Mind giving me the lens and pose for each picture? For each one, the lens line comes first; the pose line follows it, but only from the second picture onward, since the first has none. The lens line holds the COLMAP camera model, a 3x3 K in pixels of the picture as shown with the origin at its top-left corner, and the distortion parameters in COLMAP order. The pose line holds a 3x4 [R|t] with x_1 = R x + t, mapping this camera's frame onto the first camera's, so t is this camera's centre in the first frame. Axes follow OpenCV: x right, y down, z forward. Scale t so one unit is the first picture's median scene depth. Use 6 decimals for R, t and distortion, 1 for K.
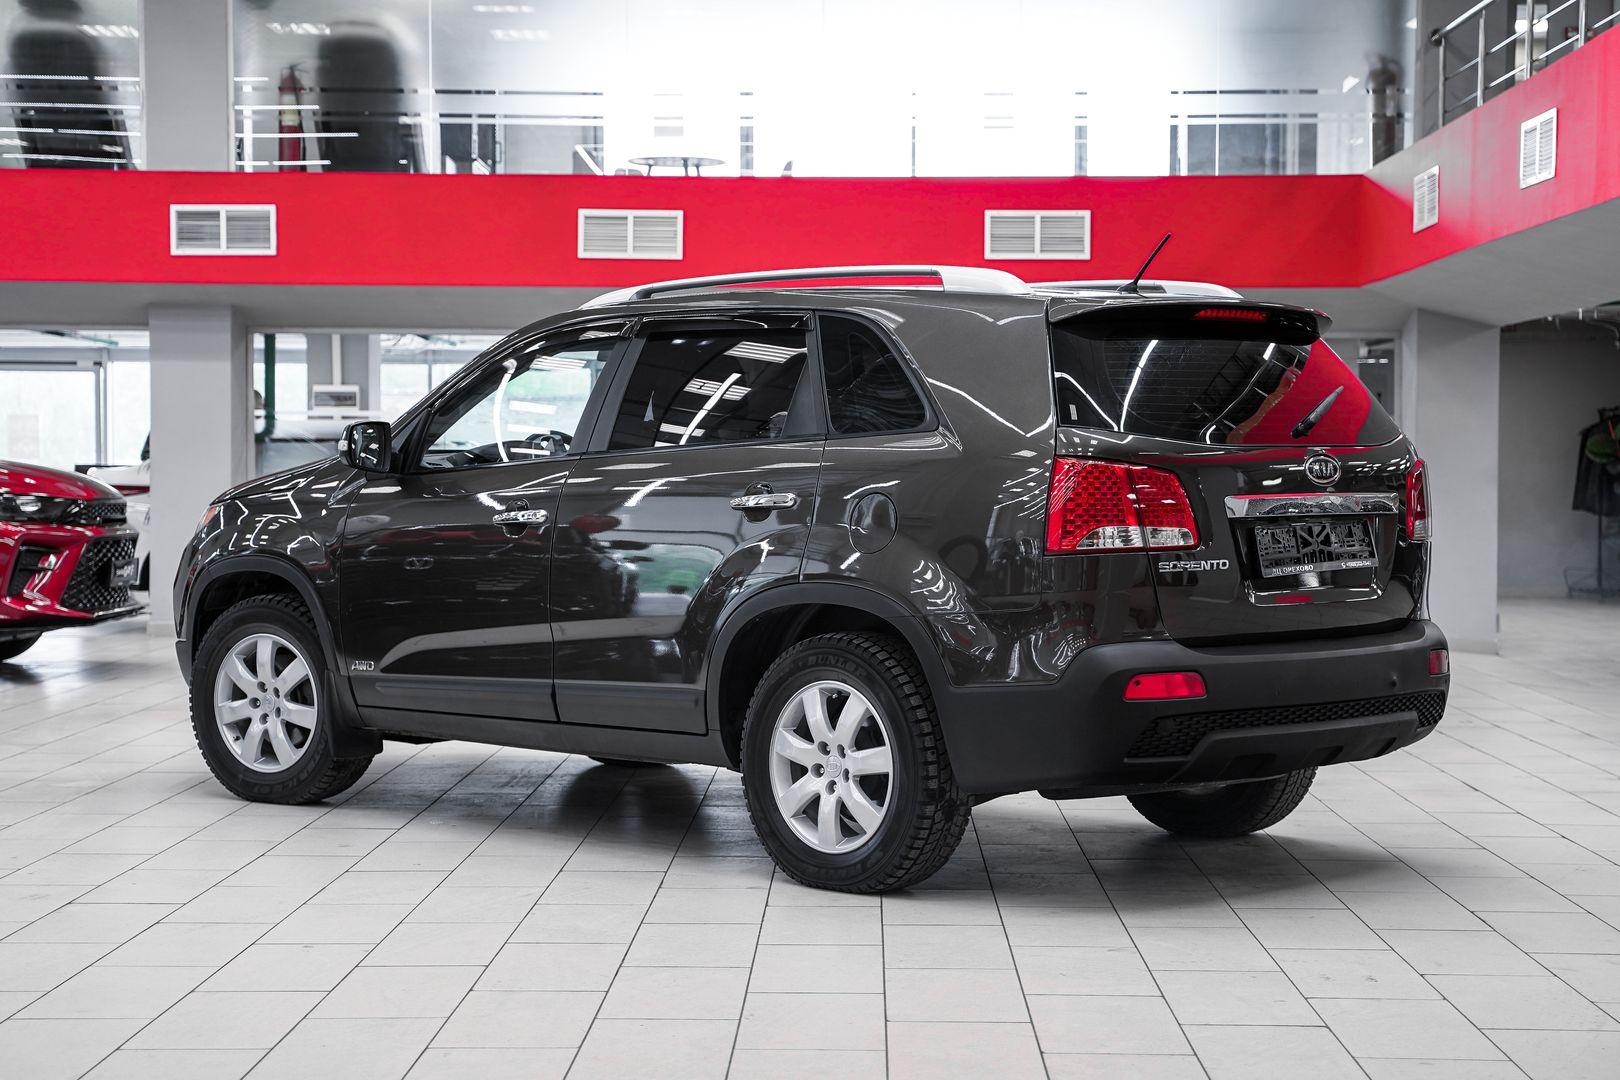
lens RADIAL K [[2625.7, 0, 810.5], [0, 2625.7, 531.4], [0, 0, 1]] dist [0.158145, 0.000000]
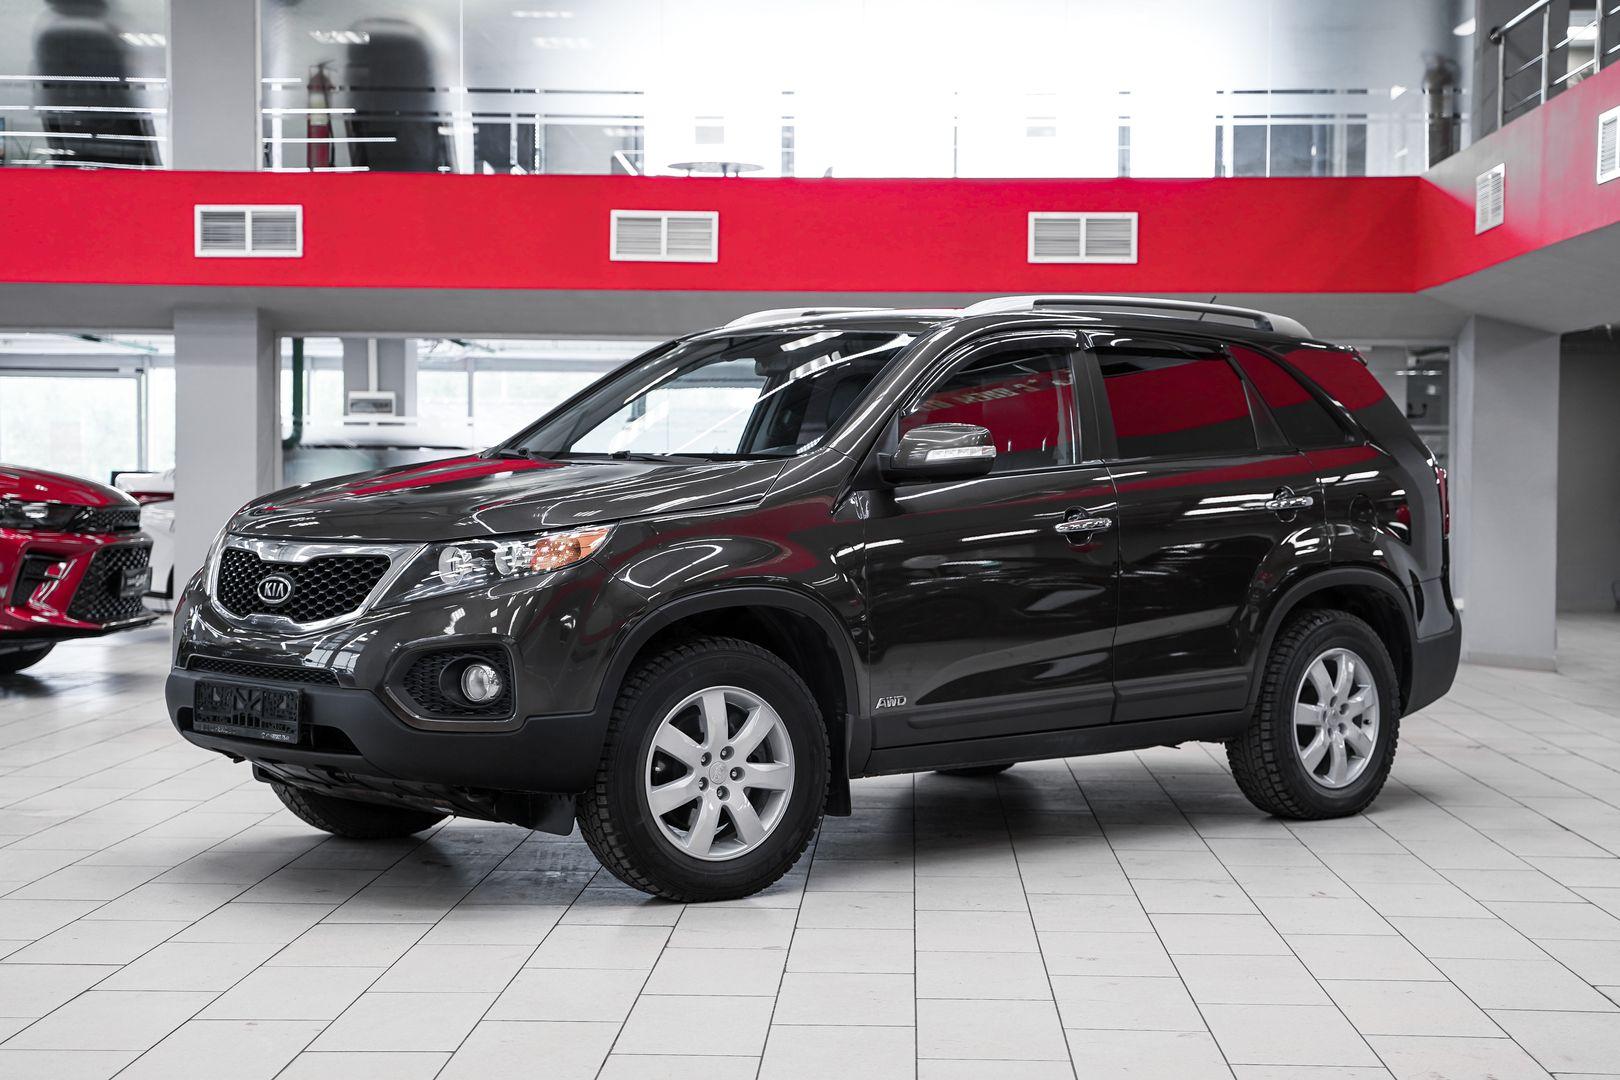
lens RADIAL K [[2541.8, 0, 812.1], [0, 2541.8, 542.4], [0, 0, 1]] dist [0.123677, 0.000000]
pose [[0.999854, 0.004415, -0.016500, 0.002336], [-0.004394, 0.999989, 0.001336, -0.001055], [0.016506, -0.001264, 0.999863, 0.057069]]
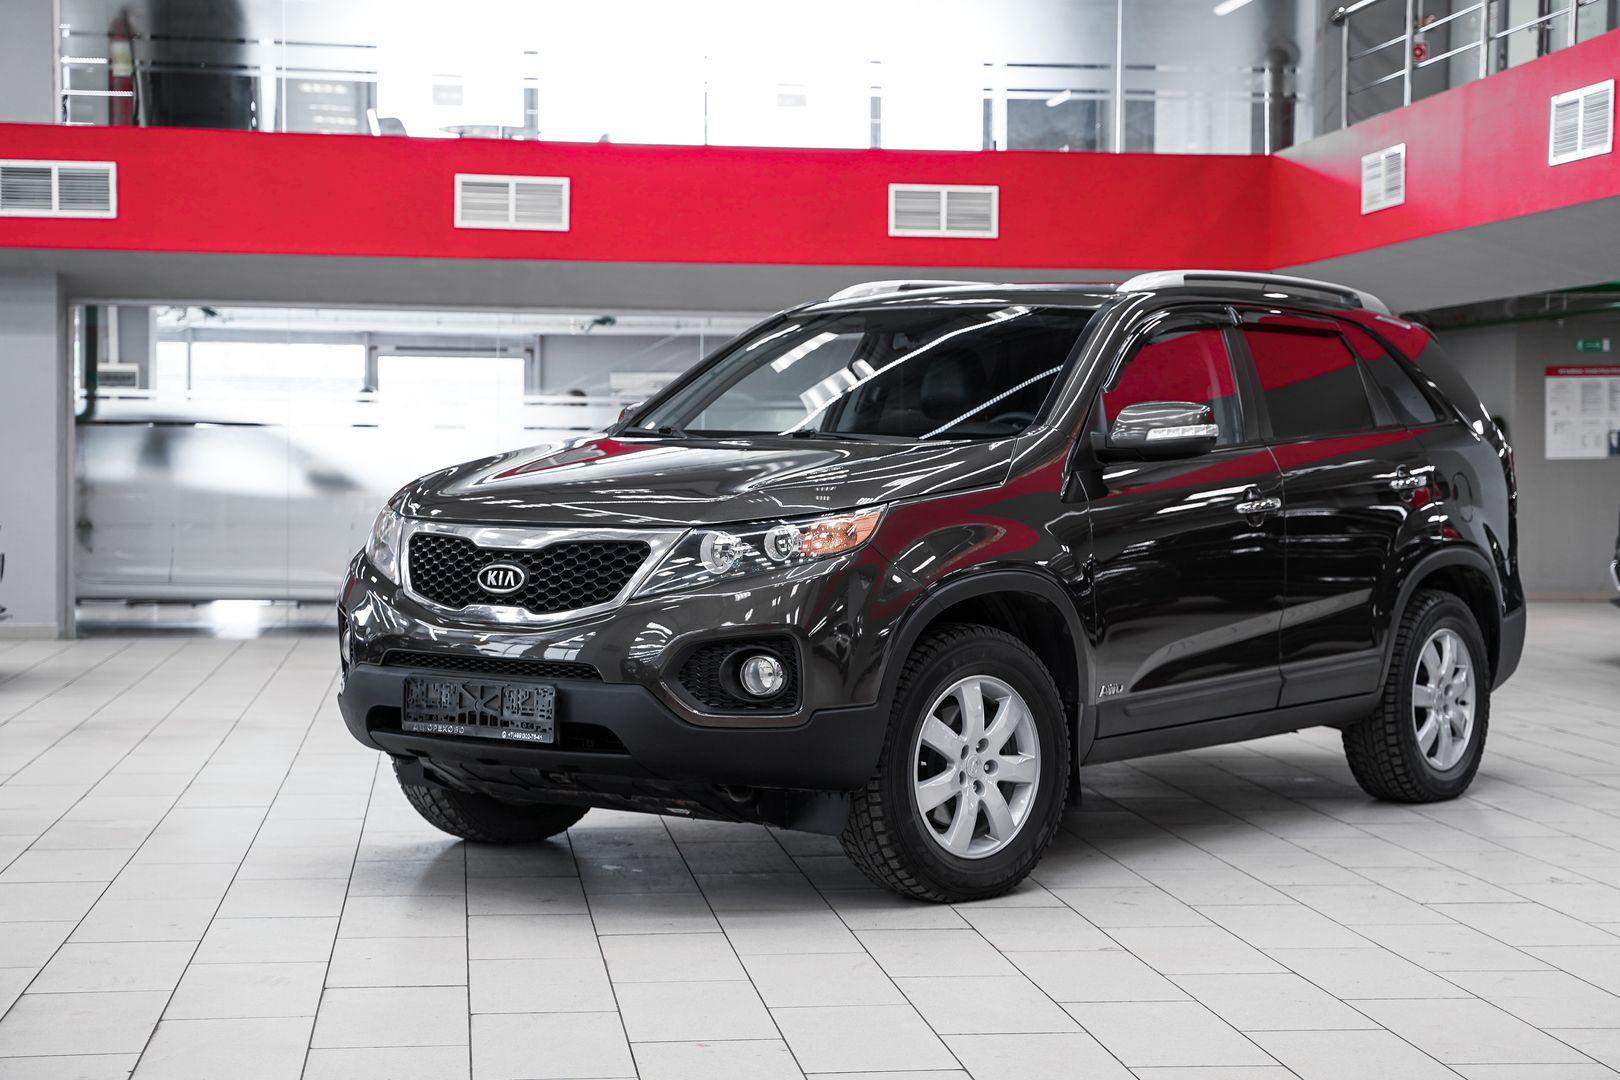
lens RADIAL K [[2625.7, 0, 817.3], [0, 2625.7, 488.1], [0, 0, 1]] dist [0.158145, 0.000000]
pose [[0.989372, 0.001187, 0.145400, -0.094316], [0.000538, 0.999930, -0.011823, -0.001395], [-0.145404, 0.011776, 0.989302, 0.067350]]
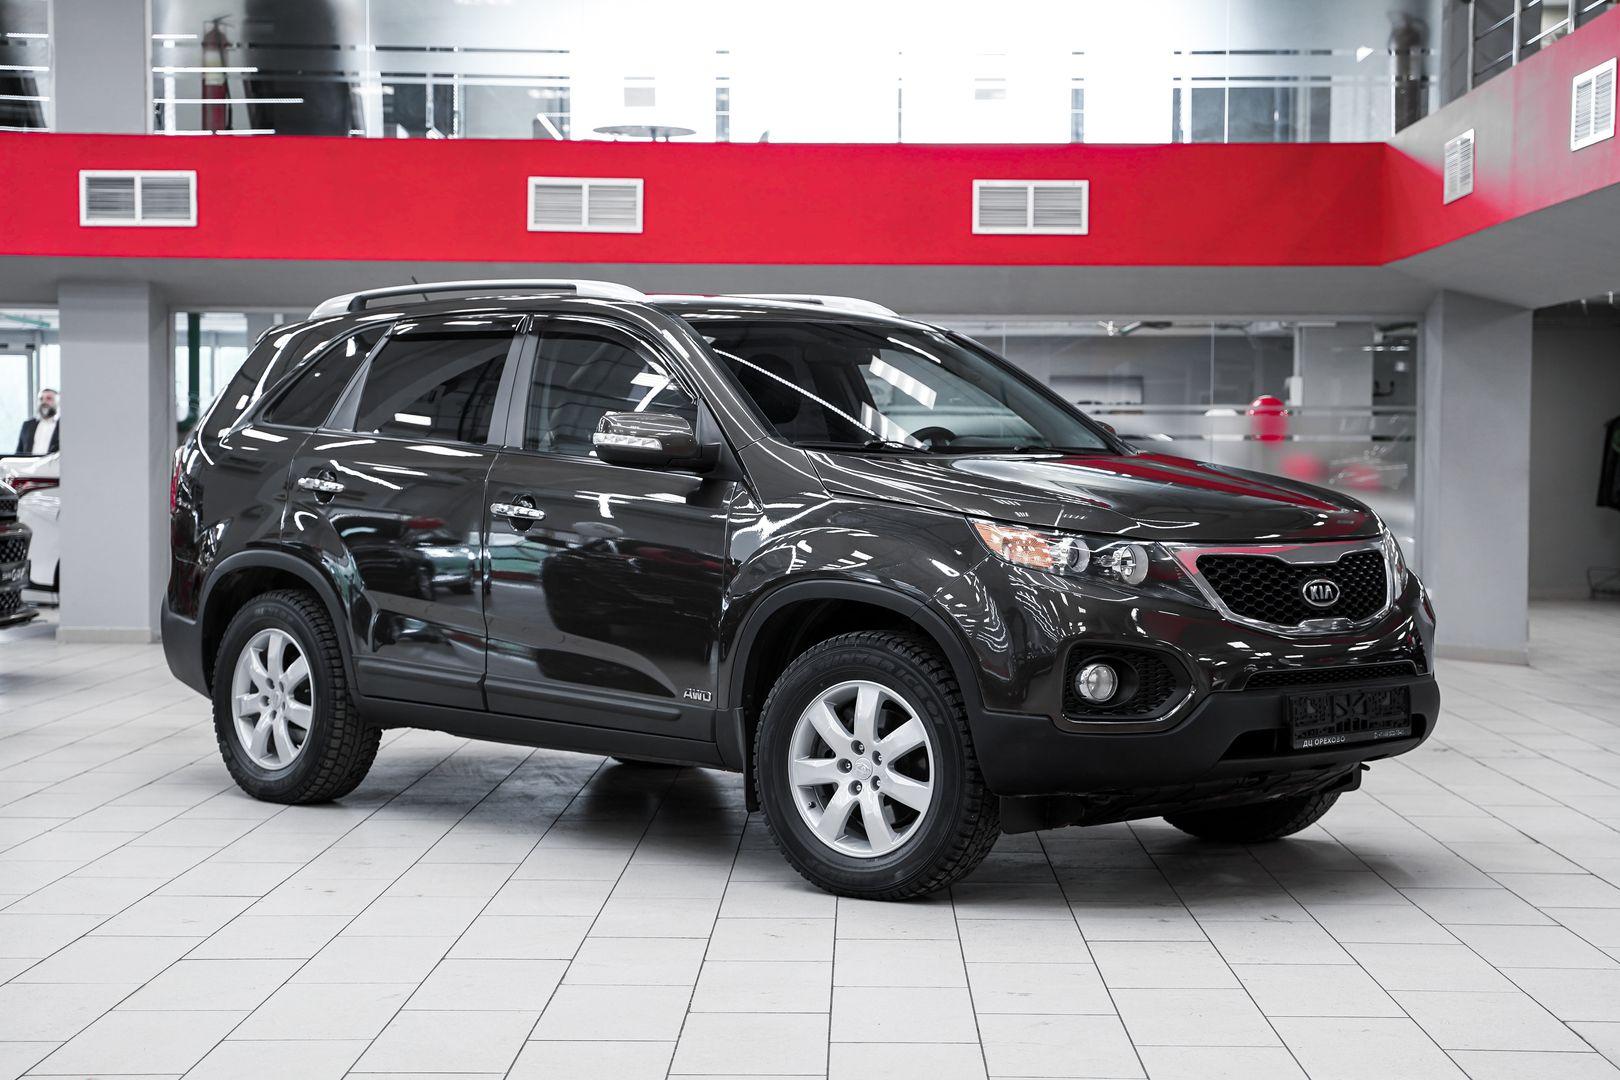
lens RADIAL K [[2660.7, 0, 817.6], [0, 2660.7, 549.8], [0, 0, 1]] dist [0.132810, 0.000000]
pose [[0.999979, 0.002409, 0.006073, 0.006673], [-0.002473, 0.999941, 0.010577, -0.003101], [-0.006047, -0.010592, 0.999926, 0.070342]]
